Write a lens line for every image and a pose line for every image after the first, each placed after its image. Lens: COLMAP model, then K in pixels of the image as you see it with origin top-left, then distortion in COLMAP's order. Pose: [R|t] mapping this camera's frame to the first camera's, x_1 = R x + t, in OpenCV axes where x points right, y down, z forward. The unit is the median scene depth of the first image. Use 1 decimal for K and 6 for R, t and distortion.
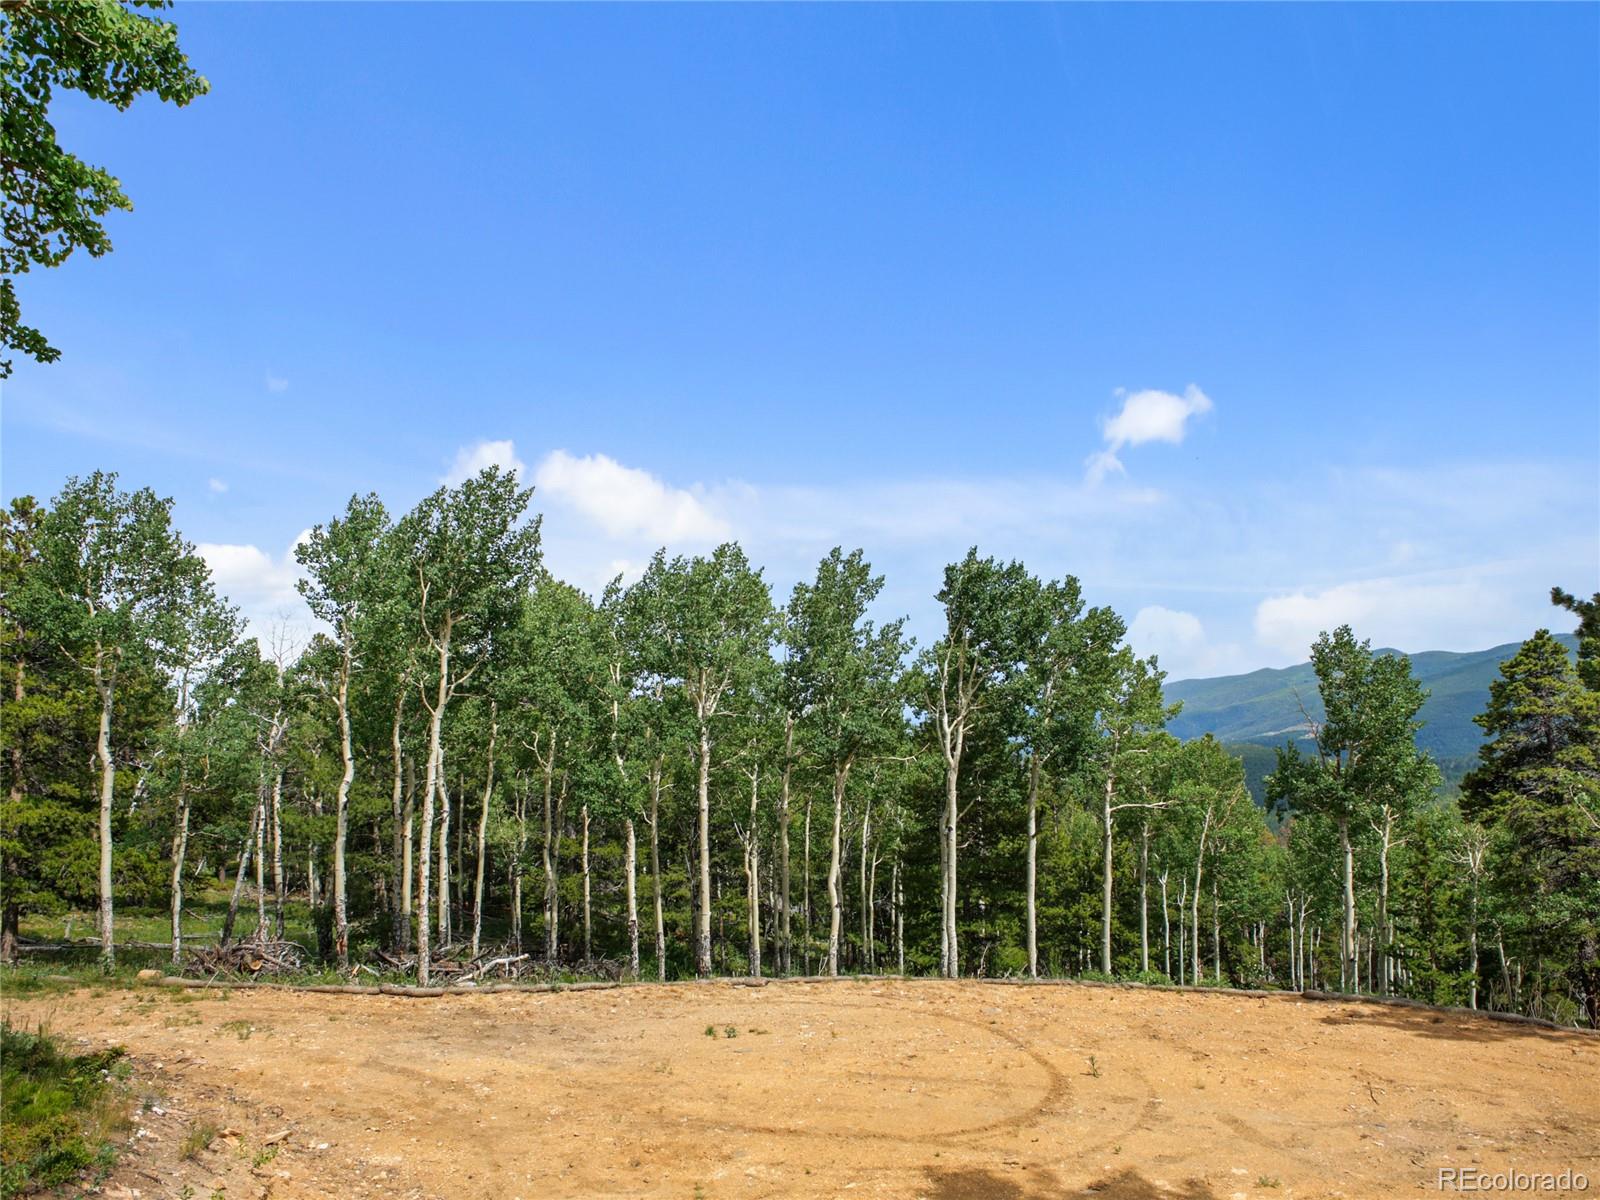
lens RADIAL K [[1021.2, 0, 839.0], [0, 1021.2, 725.5], [0, 0, 1]] dist [0.002373, 0.000239]
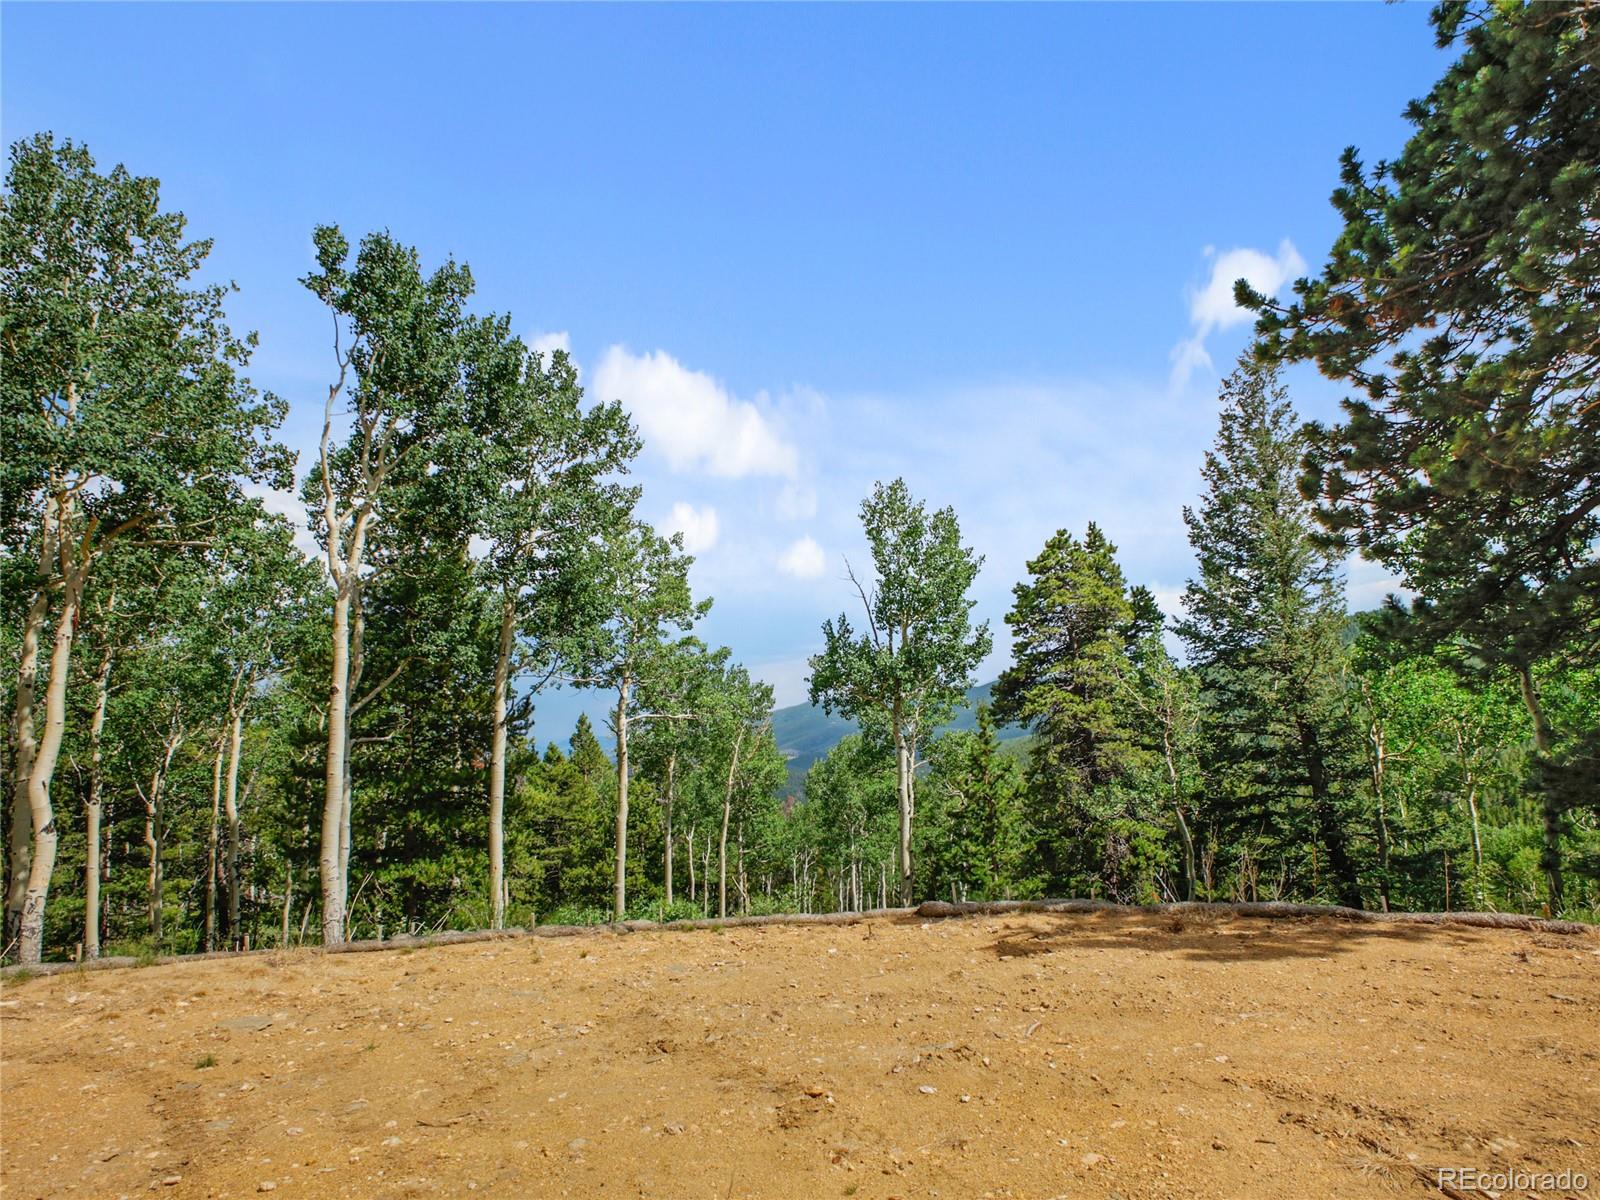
lens RADIAL K [[869.3, 0, 807.7], [0, 869.3, 691.7], [0, 0, 1]] dist [0.011375, 0.000361]
pose [[0.904339, 0.018246, 0.426424, 0.147981], [-0.000094, 0.999094, -0.042549, 0.128905], [-0.426815, 0.038439, 0.903522, 0.464226]]
